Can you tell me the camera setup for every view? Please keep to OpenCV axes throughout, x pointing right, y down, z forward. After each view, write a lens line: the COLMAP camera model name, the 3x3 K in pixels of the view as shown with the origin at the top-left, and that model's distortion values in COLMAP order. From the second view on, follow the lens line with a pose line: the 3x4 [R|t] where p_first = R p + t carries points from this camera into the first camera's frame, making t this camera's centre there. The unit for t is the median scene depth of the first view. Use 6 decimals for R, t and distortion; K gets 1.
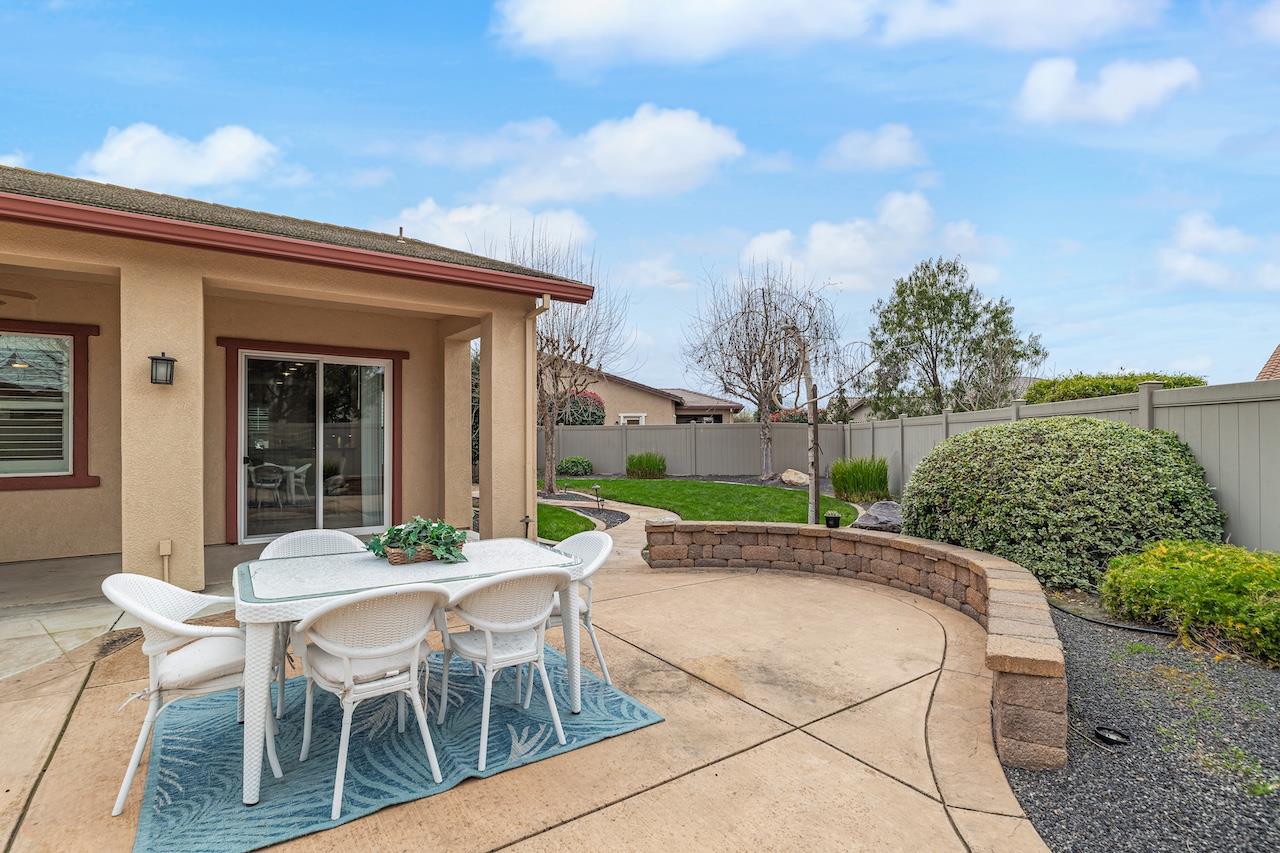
lens RADIAL K [[632.0, 0, 640.0], [0, 632.0, 426.5], [0, 0, 1]] dist [0.001895, 0.000576]
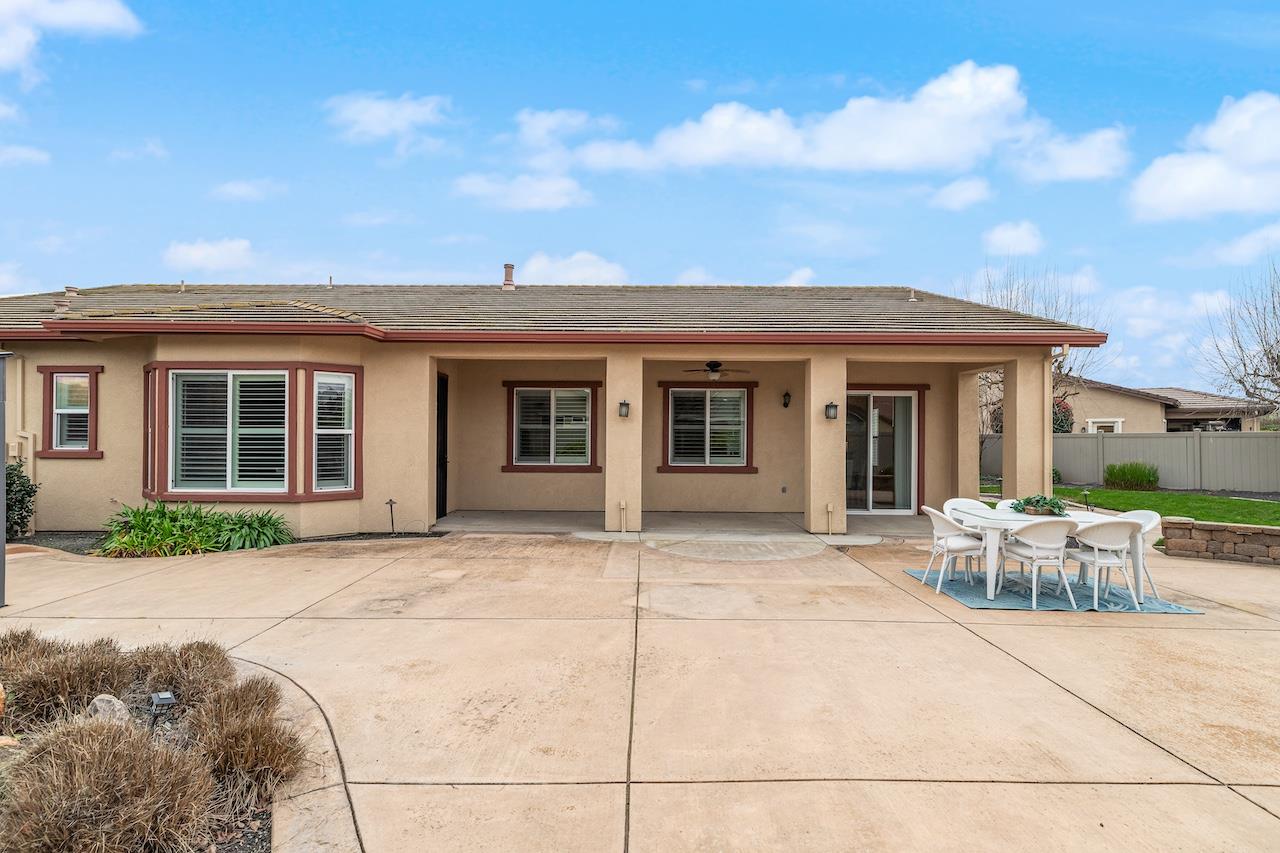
lens RADIAL K [[632.0, 0, 640.0], [0, 632.0, 426.5], [0, 0, 1]] dist [0.001895, 0.000576]
pose [[0.809120, -0.003845, -0.587631, -0.086379], [0.001142, 0.999987, -0.004971, -0.026091], [0.587643, 0.003351, 0.809113, -0.601380]]
